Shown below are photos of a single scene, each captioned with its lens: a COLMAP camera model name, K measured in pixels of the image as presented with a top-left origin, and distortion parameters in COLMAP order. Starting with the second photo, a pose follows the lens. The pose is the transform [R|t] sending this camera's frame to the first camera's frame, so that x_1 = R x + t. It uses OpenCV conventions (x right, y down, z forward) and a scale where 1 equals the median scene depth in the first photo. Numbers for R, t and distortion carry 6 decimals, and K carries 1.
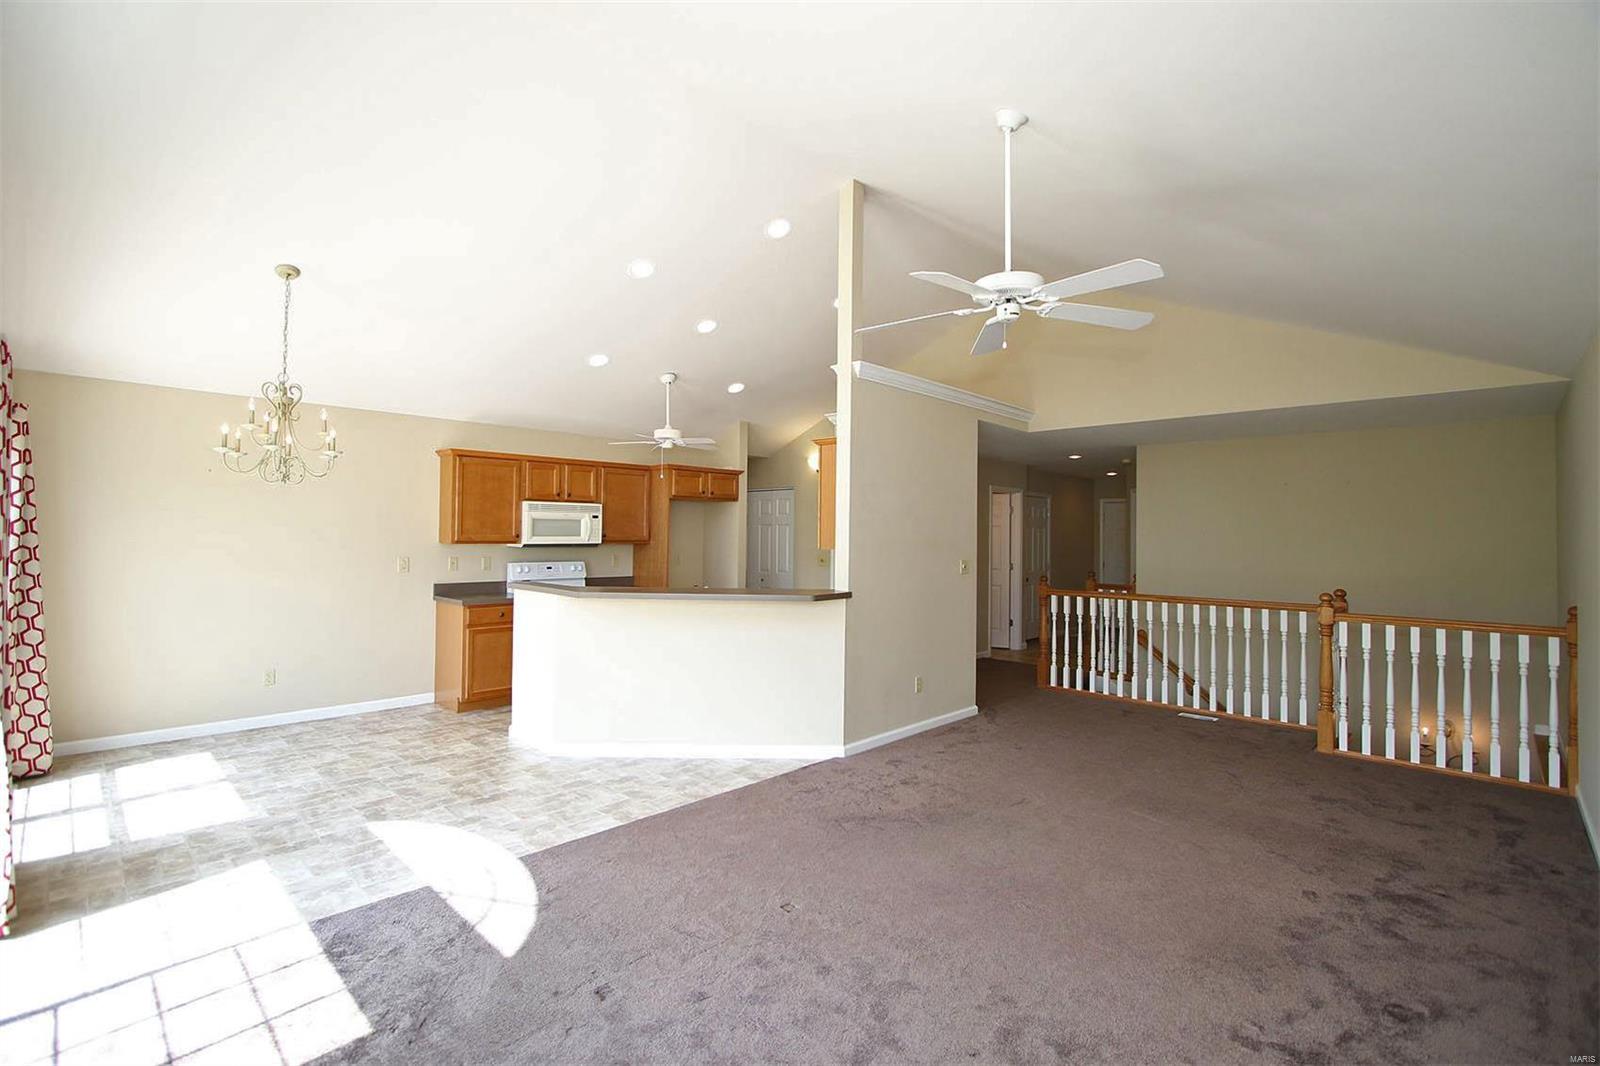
lens RADIAL K [[723.7, 0, 788.4], [0, 723.7, 526.5], [0, 0, 1]] dist [-0.007308, -0.000364]
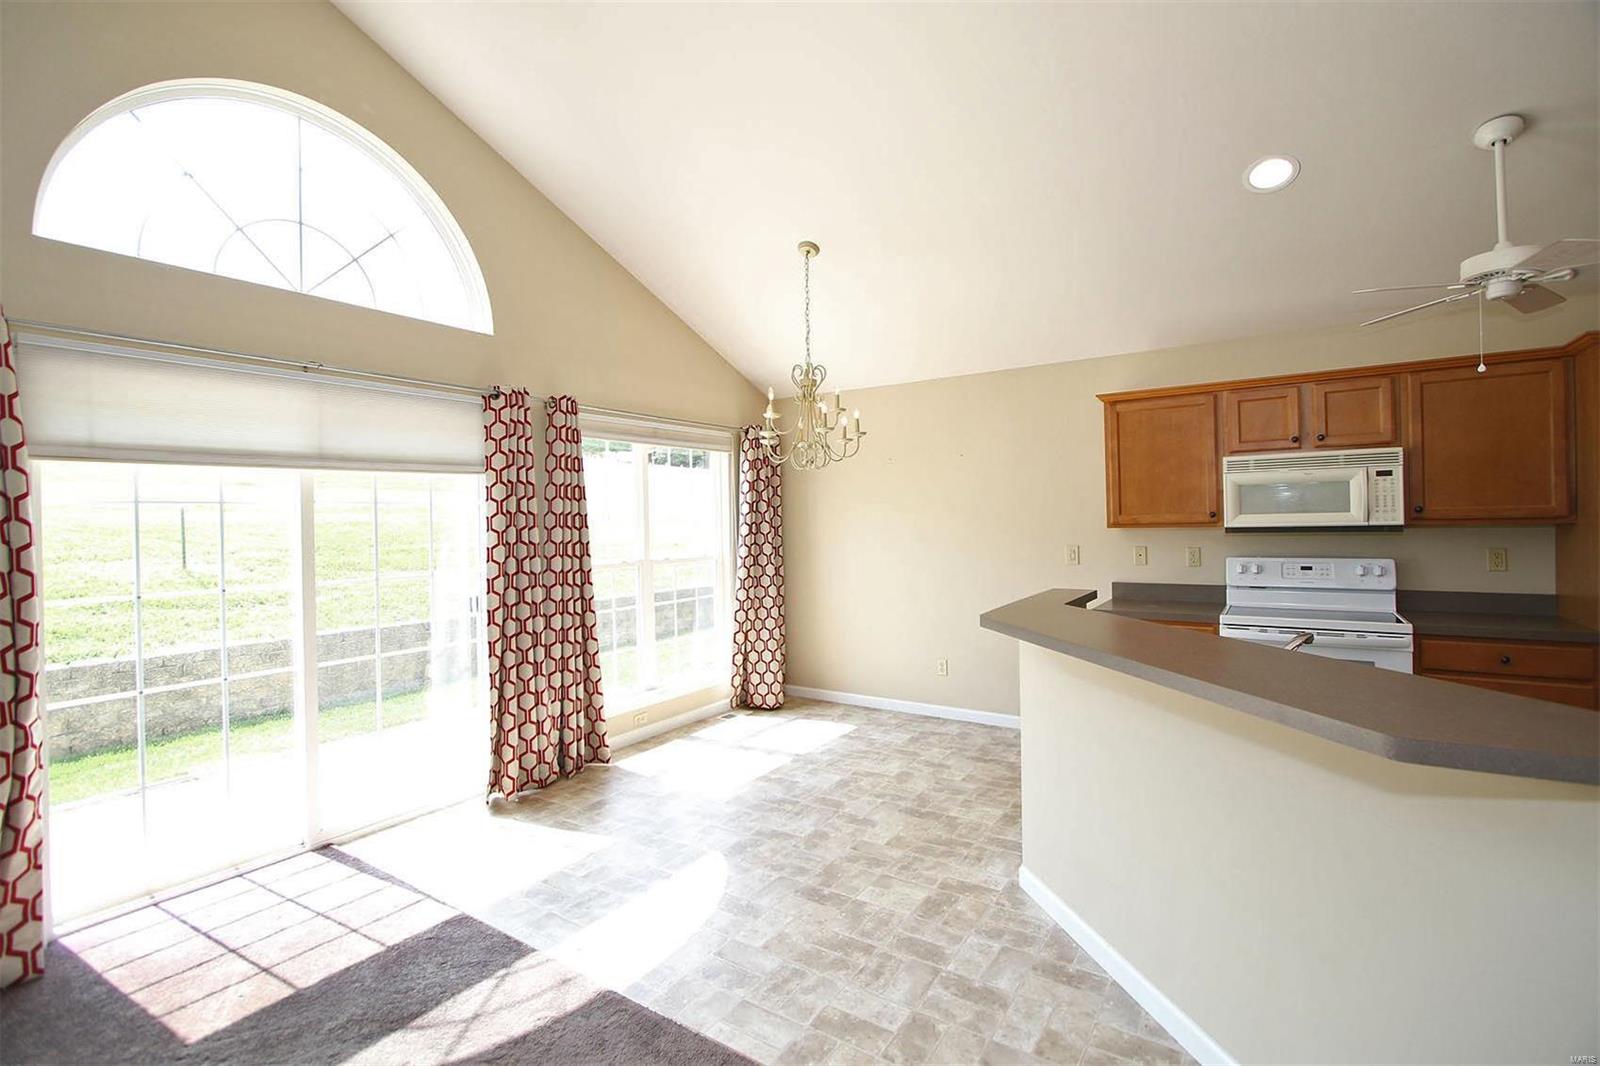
lens RADIAL K [[723.7, 0, 785.8], [0, 723.7, 521.7], [0, 0, 1]] dist [-0.007308, -0.000364]
pose [[0.183118, -0.013063, -0.983004, 0.245726], [0.033636, 0.999410, -0.007016, 0.016600], [0.982515, -0.031780, 0.183450, 0.767299]]
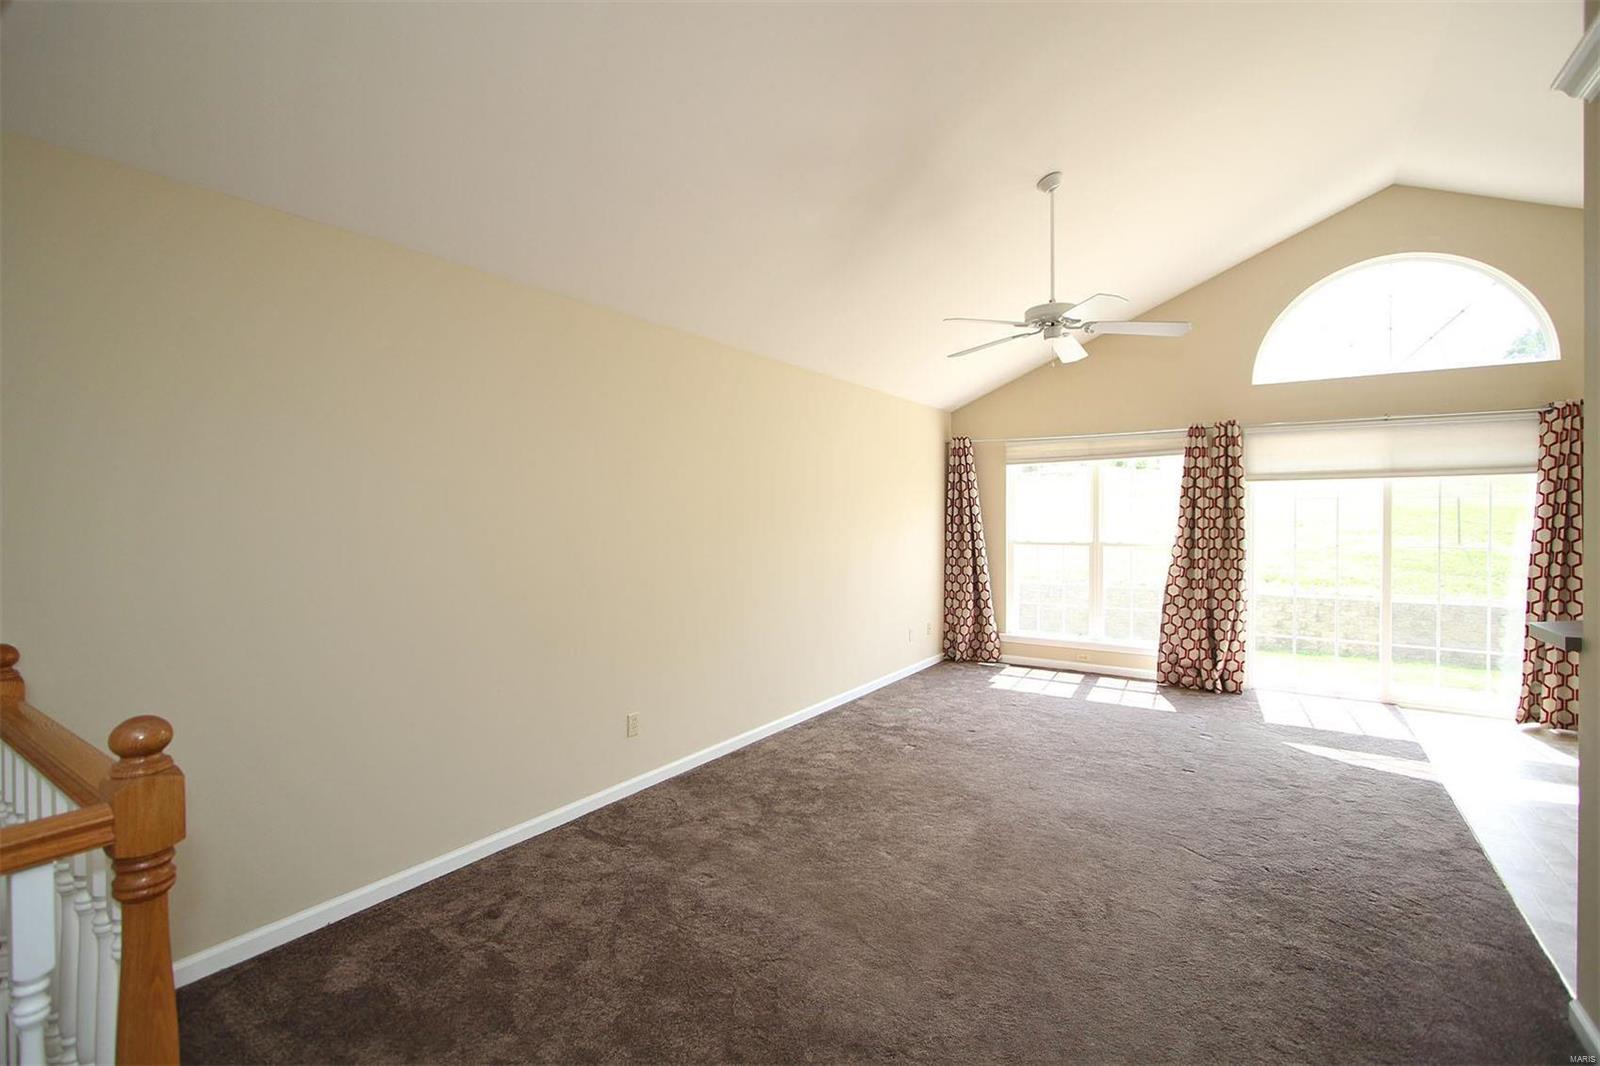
lens RADIAL K [[723.7, 0, 800.5], [0, 723.7, 516.8], [0, 0, 1]] dist [-0.007308, -0.000364]
pose [[-0.982157, -0.017642, -0.187233, 0.636187], [-0.014686, 0.999745, -0.017167, 0.043105], [0.187488, -0.014112, -0.982165, 1.420685]]
